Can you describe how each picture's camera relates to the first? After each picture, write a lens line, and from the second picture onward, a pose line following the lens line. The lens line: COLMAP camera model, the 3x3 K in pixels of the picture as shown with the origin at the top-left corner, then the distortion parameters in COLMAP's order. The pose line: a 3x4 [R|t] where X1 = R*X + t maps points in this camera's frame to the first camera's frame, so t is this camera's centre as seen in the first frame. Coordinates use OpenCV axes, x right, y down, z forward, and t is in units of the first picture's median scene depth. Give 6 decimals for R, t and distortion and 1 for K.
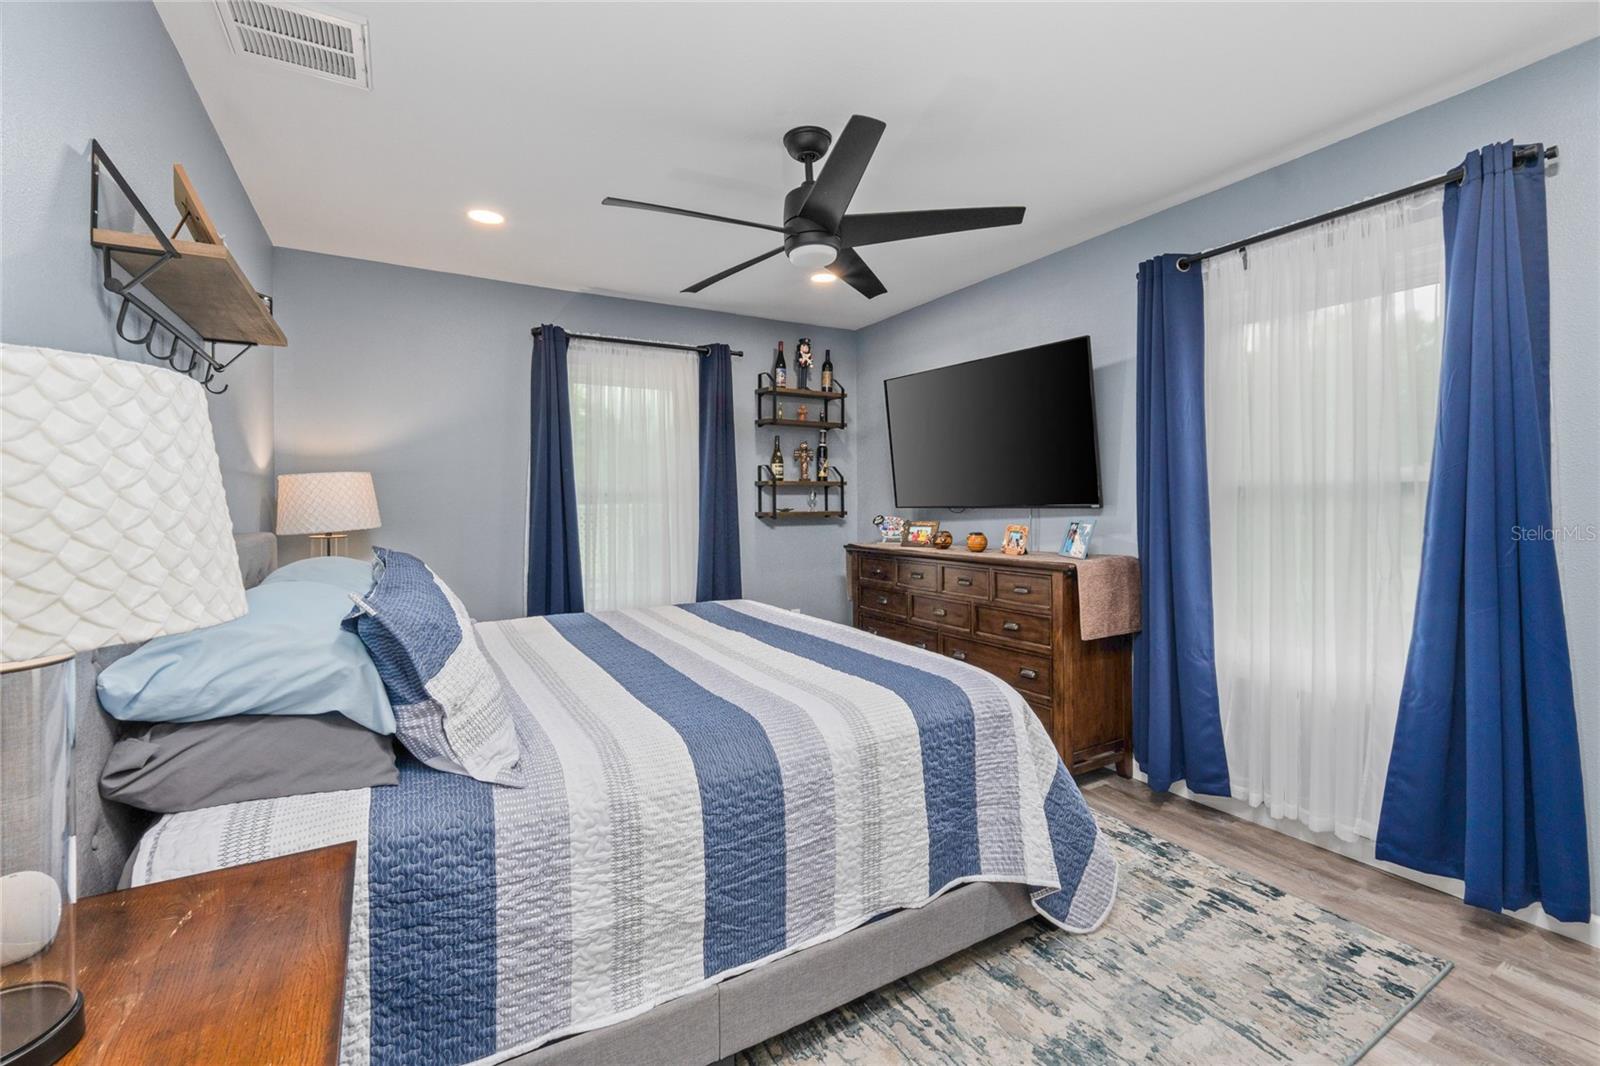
lens RADIAL K [[678.0, 0, 793.6], [0, 678.0, 496.4], [0, 0, 1]] dist [-0.000852, -0.000099]
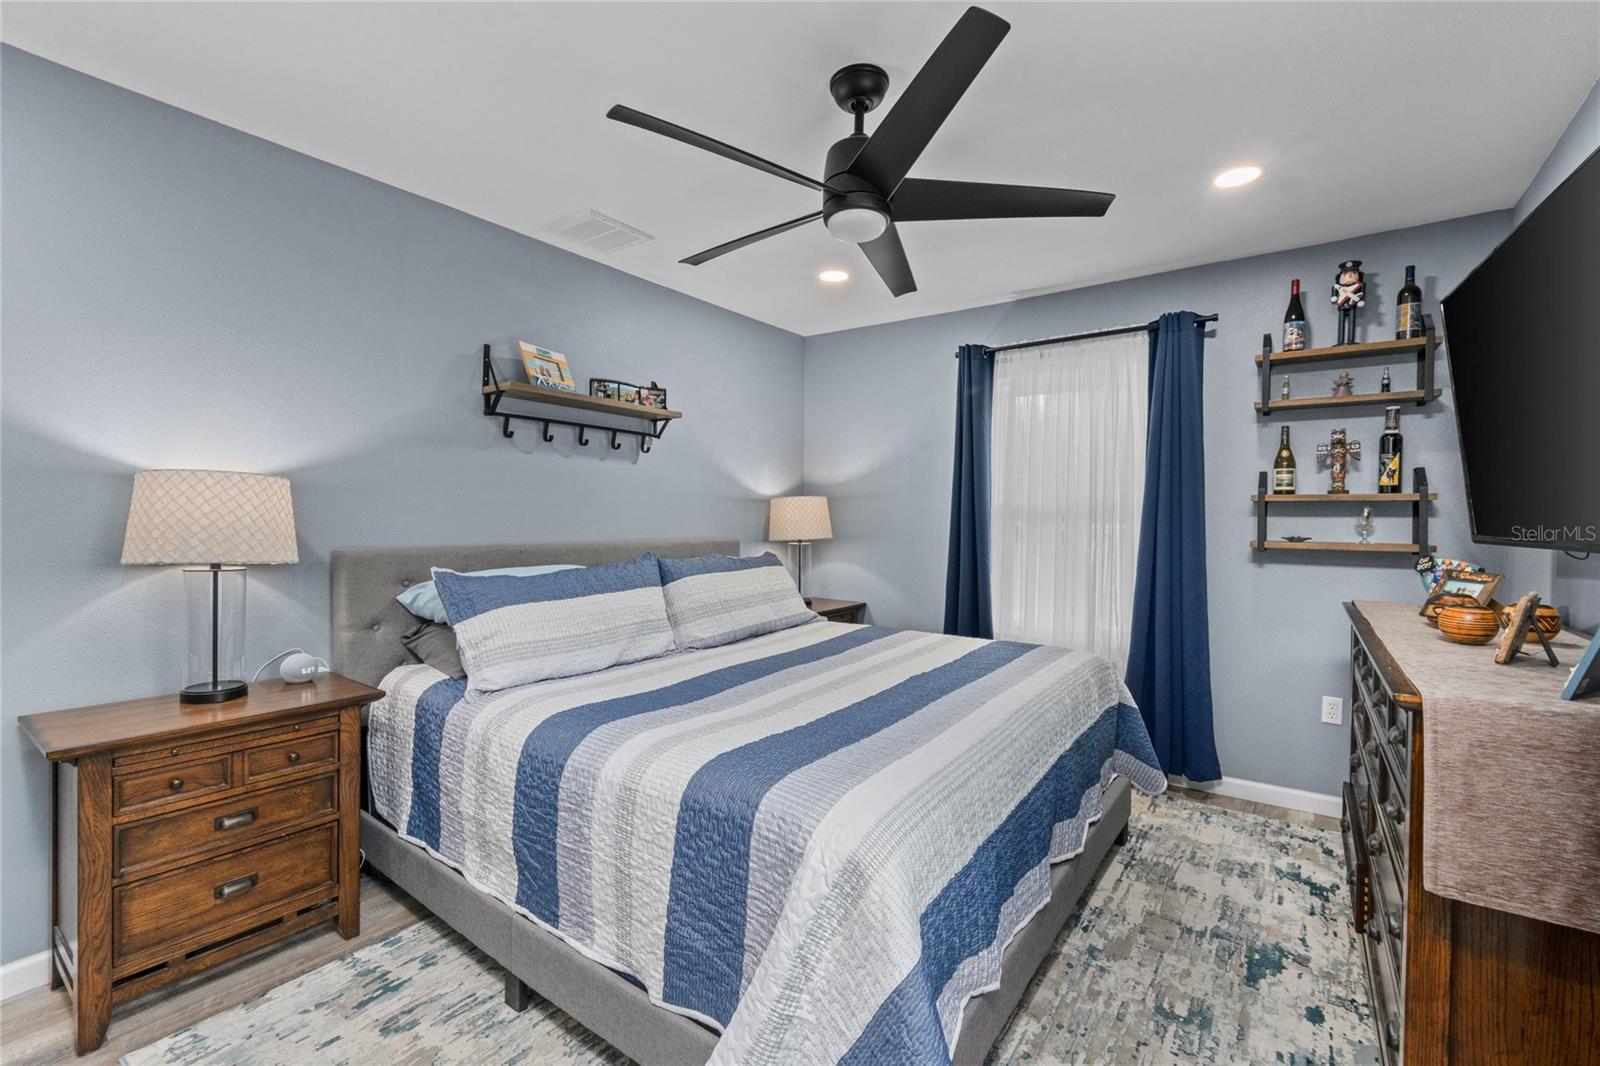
lens RADIAL K [[677.0, 0, 805.4], [0, 677.0, 528.5], [0, 0, 1]] dist [-0.002464, -0.000340]
pose [[0.413589, 0.024578, -0.910132, 0.430112], [-0.008012, 0.999695, 0.023356, -0.003583], [0.910428, -0.002368, 0.413660, 0.347970]]
